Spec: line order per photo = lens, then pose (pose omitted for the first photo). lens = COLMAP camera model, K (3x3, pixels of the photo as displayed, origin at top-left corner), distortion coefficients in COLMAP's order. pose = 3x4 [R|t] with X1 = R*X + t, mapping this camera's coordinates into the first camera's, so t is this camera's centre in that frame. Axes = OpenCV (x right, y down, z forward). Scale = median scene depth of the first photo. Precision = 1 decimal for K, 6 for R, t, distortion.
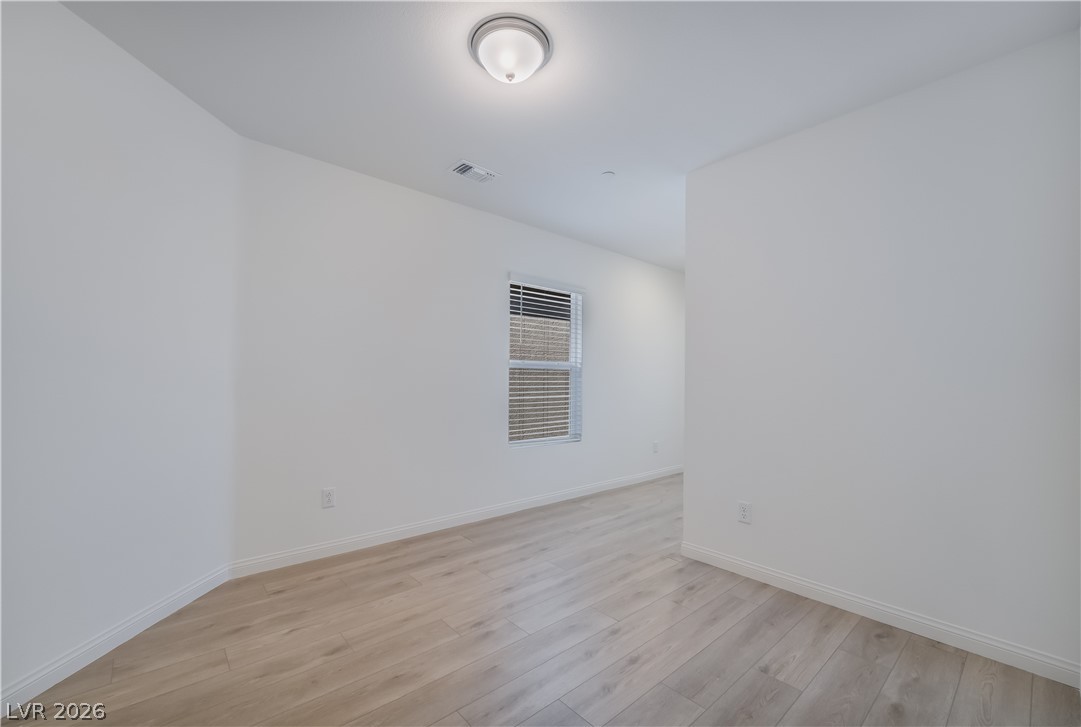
lens RADIAL K [[437.5, 0, 540.7], [0, 437.5, 370.1], [0, 0, 1]] dist [-0.002622, -0.000351]
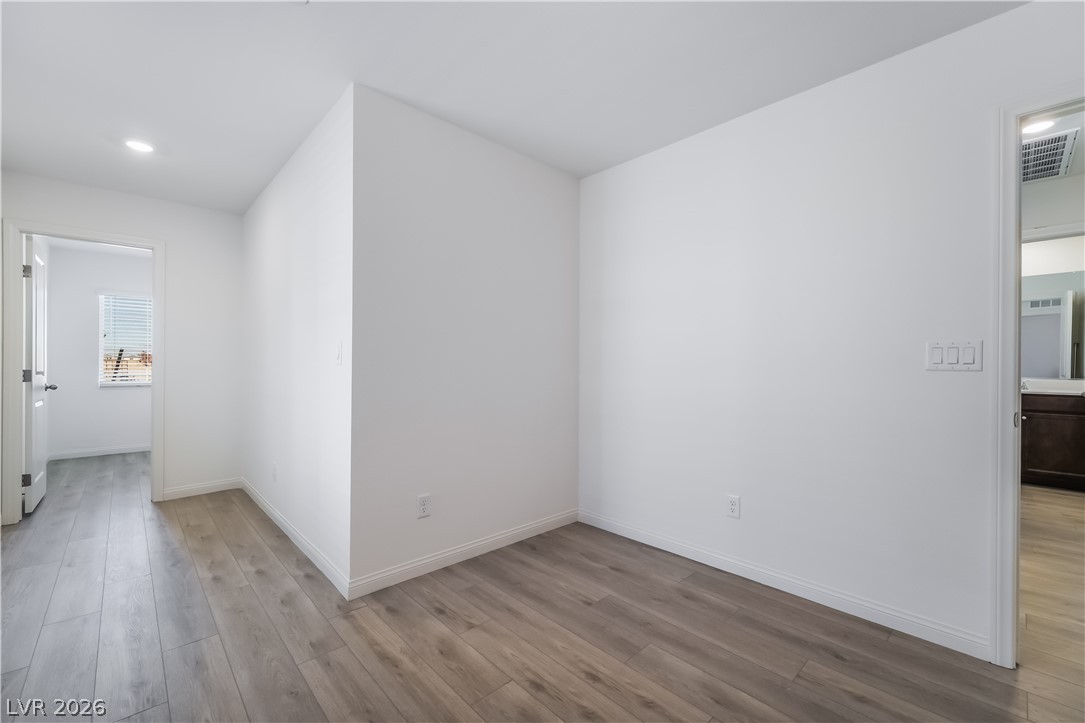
lens RADIAL K [[439.1, 0, 542.9], [0, 439.1, 360.9], [0, 0, 1]] dist [-0.002622, -0.000351]
pose [[-0.012932, -0.002211, 0.999914, -0.522372], [-0.026326, 0.999652, 0.001870, 0.011128], [-0.999570, -0.026300, -0.012985, 0.859895]]
